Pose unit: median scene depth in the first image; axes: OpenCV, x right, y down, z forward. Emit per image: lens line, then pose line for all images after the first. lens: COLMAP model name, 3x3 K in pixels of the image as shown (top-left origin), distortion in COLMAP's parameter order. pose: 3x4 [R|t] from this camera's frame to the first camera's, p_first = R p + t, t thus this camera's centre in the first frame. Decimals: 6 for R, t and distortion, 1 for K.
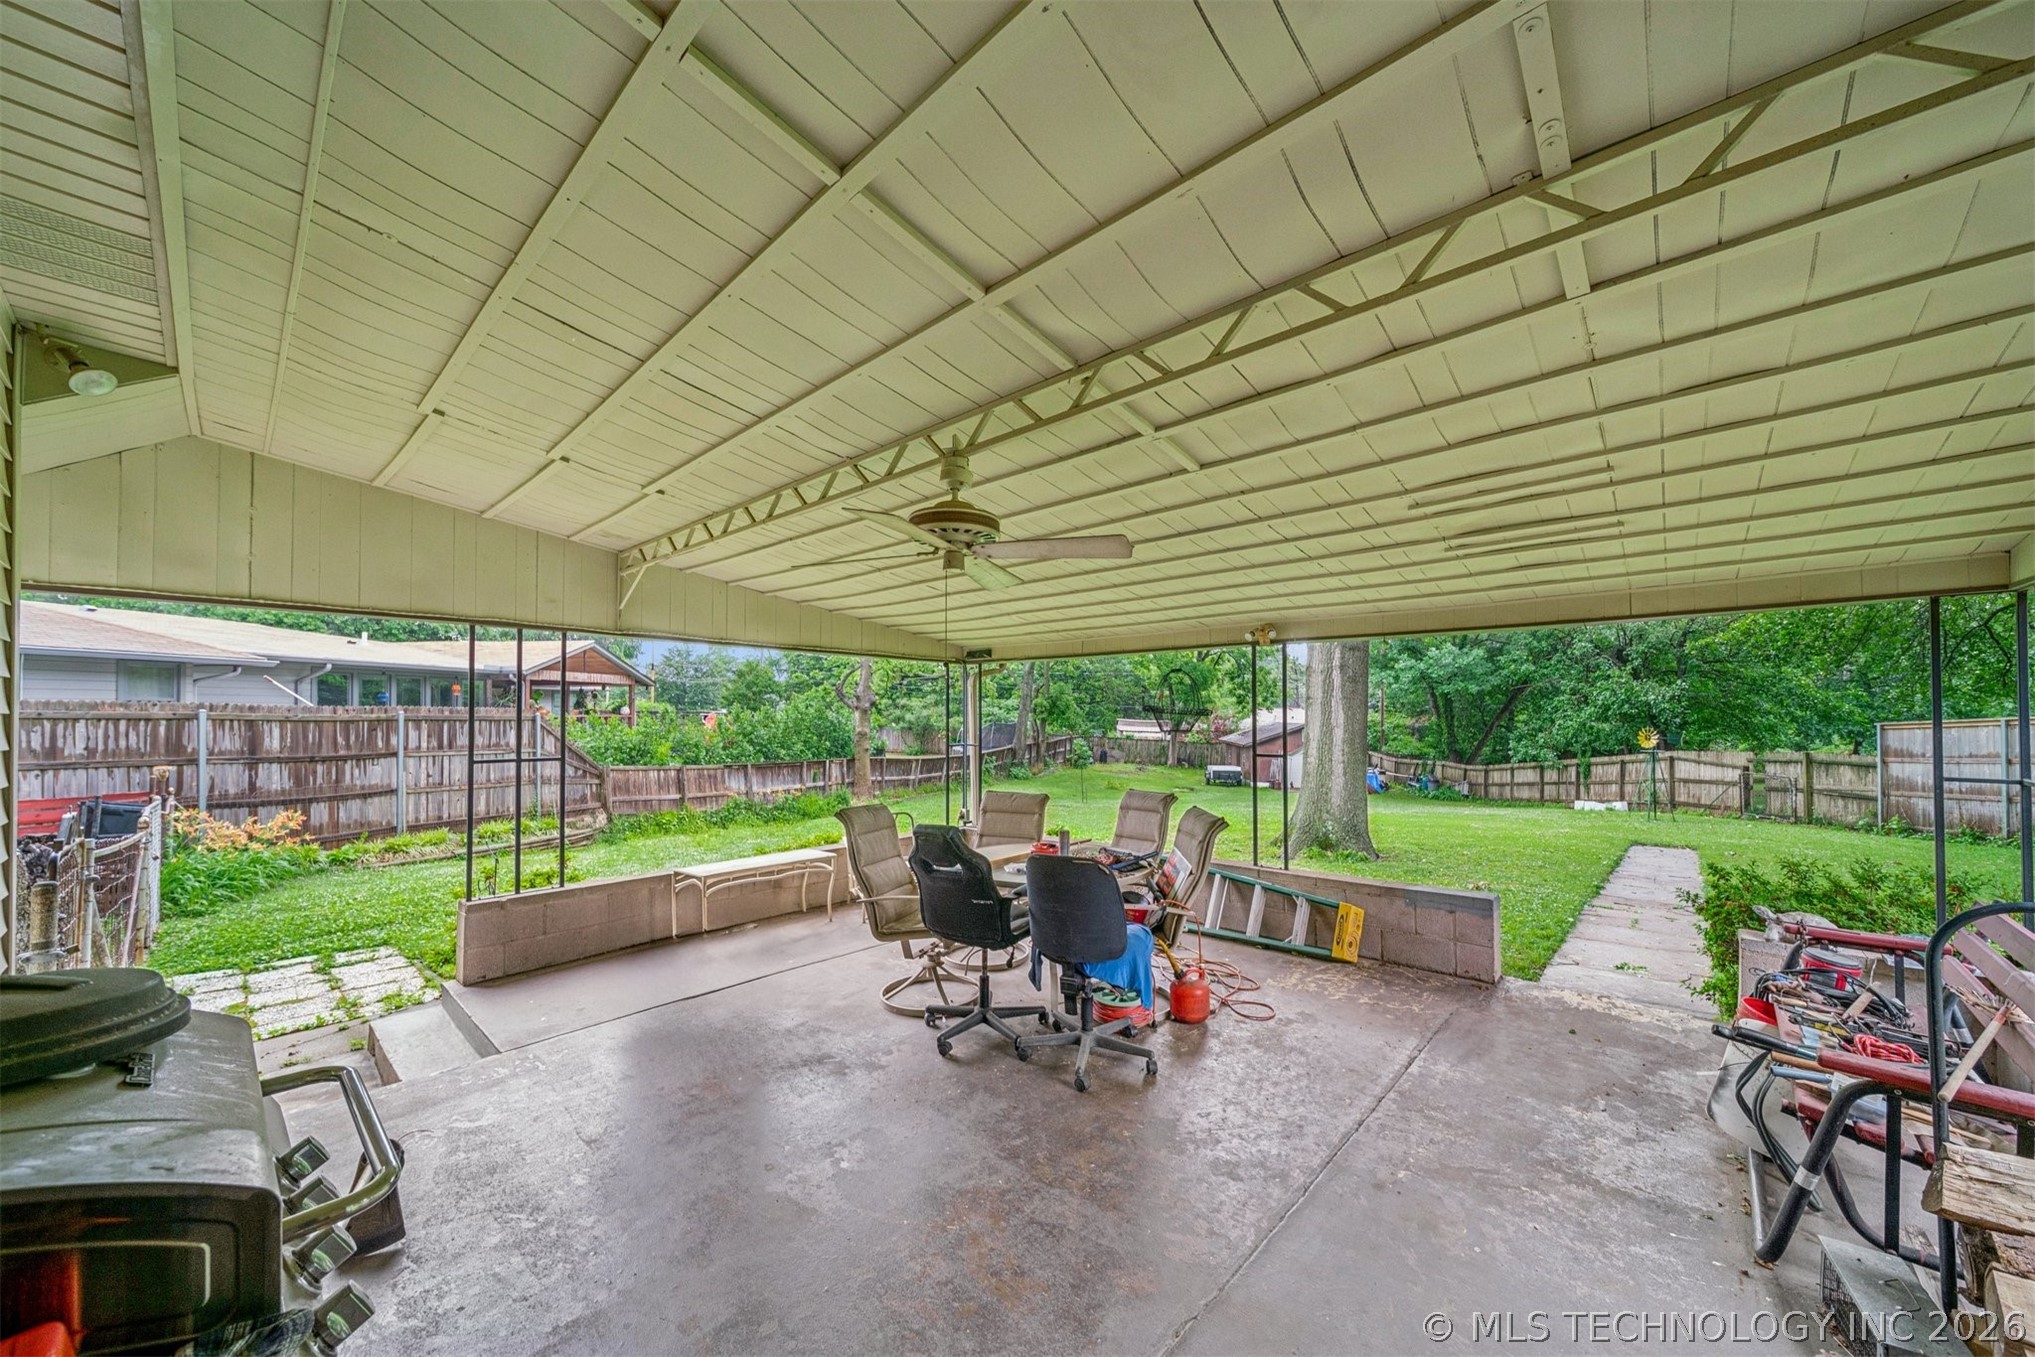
lens RADIAL K [[722.7, 0, 1029.9], [0, 722.7, 704.2], [0, 0, 1]] dist [0.000062, -0.000981]
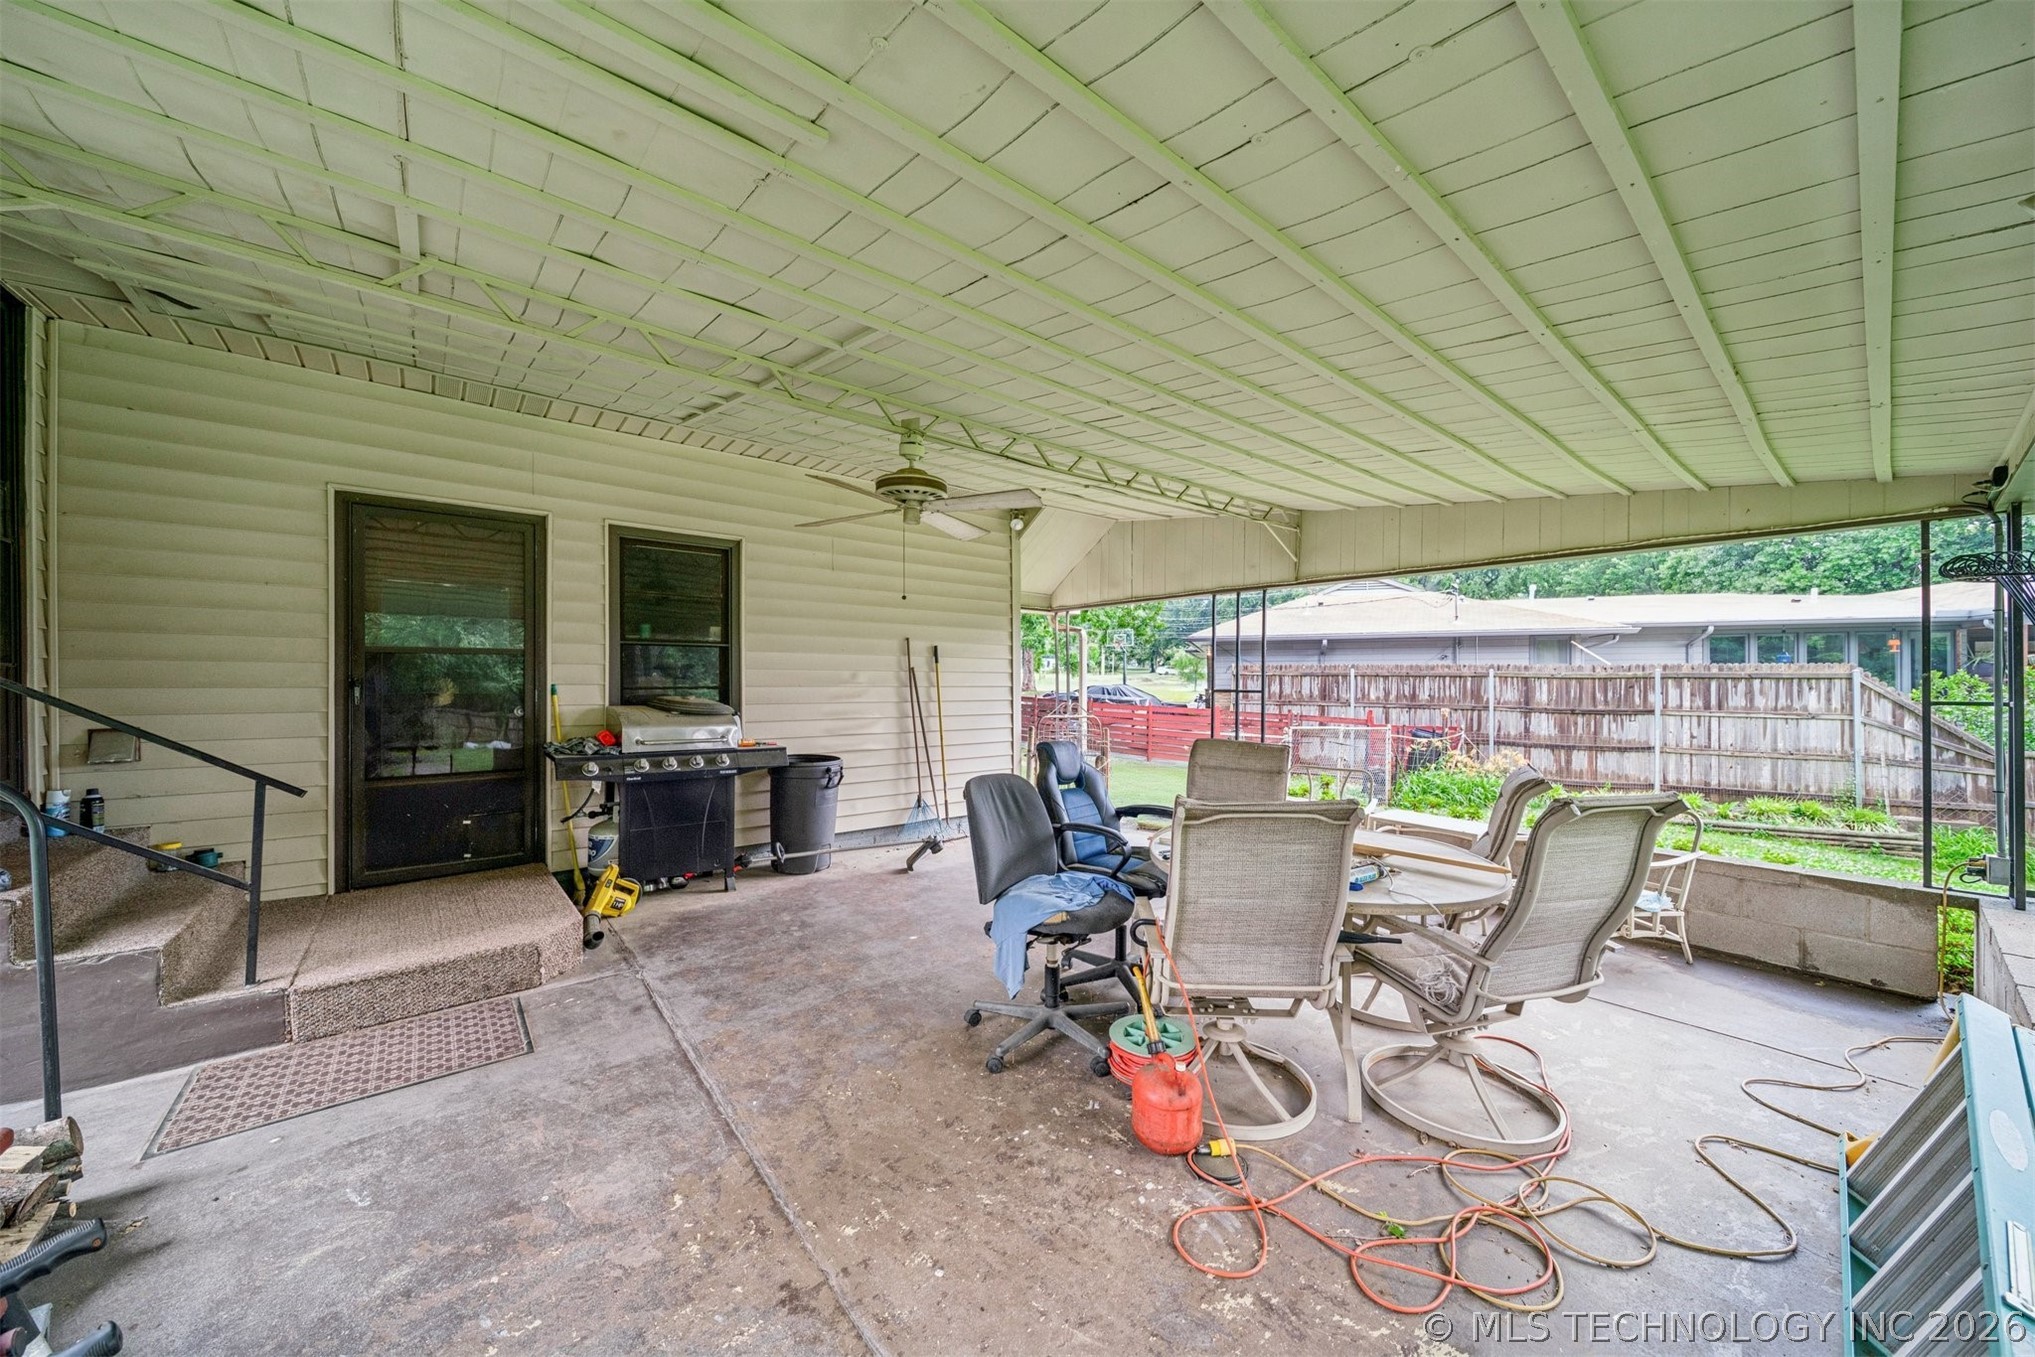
lens RADIAL K [[722.7, 0, 1020.4], [0, 722.7, 680.3], [0, 0, 1]] dist [0.000062, -0.000981]
pose [[-0.132597, -0.004020, -0.991162, 0.148518], [0.012456, 0.999906, -0.005722, 0.013192], [0.991092, -0.013104, -0.132535, 0.171890]]
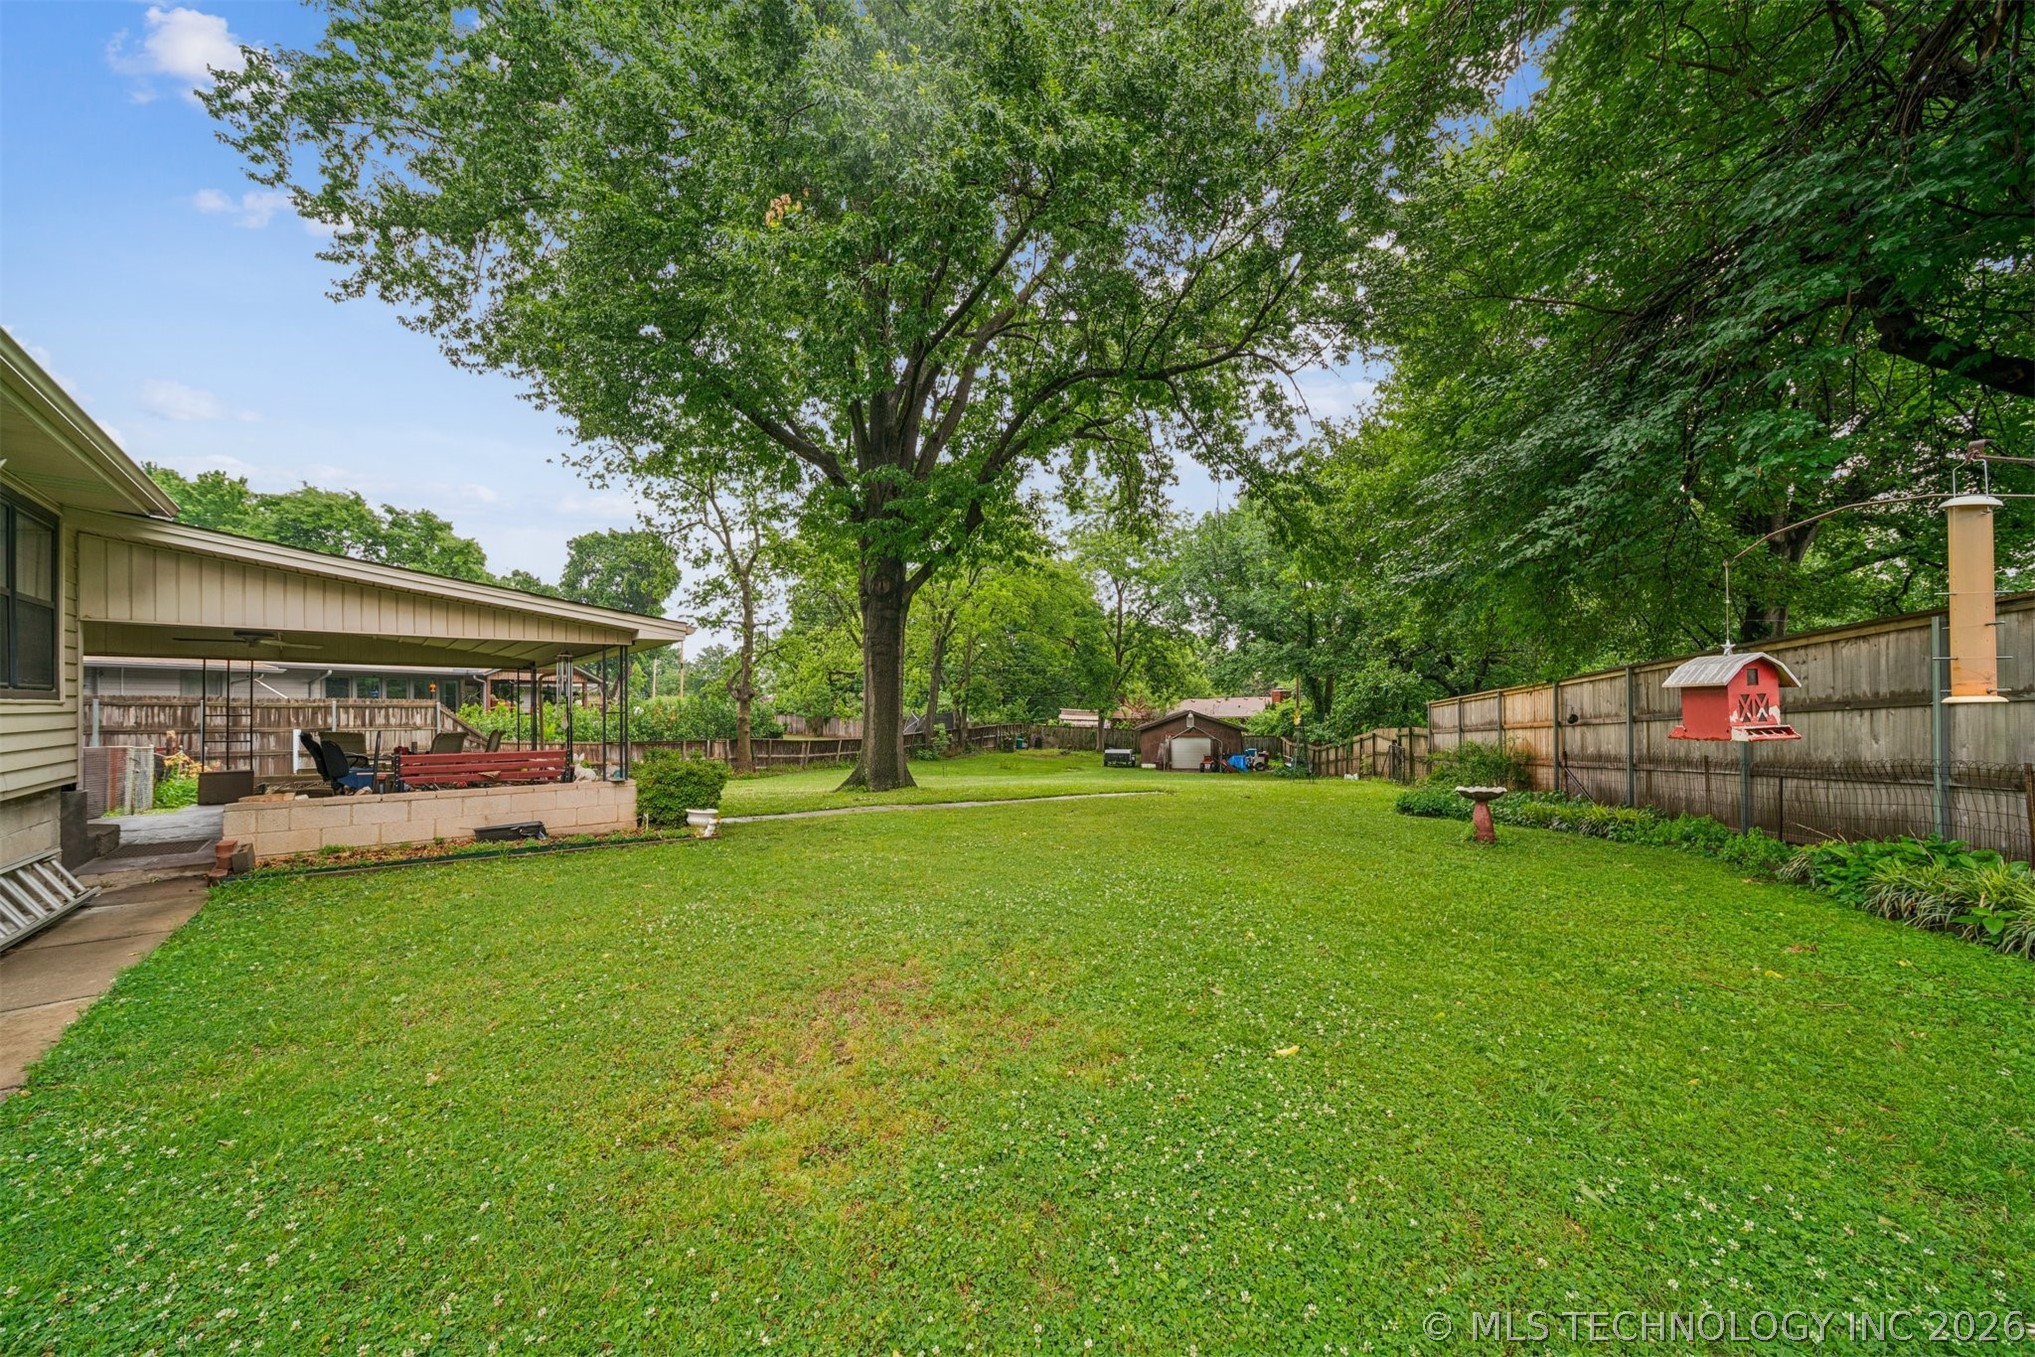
lens RADIAL K [[722.7, 0, 1026.1], [0, 722.7, 695.9], [0, 0, 1]] dist [0.000062, -0.000981]
pose [[0.995324, -0.009365, -0.096133, 0.495678], [0.009166, 0.999955, -0.002514, 0.010185], [0.096152, 0.001621, 0.995365, -0.262844]]
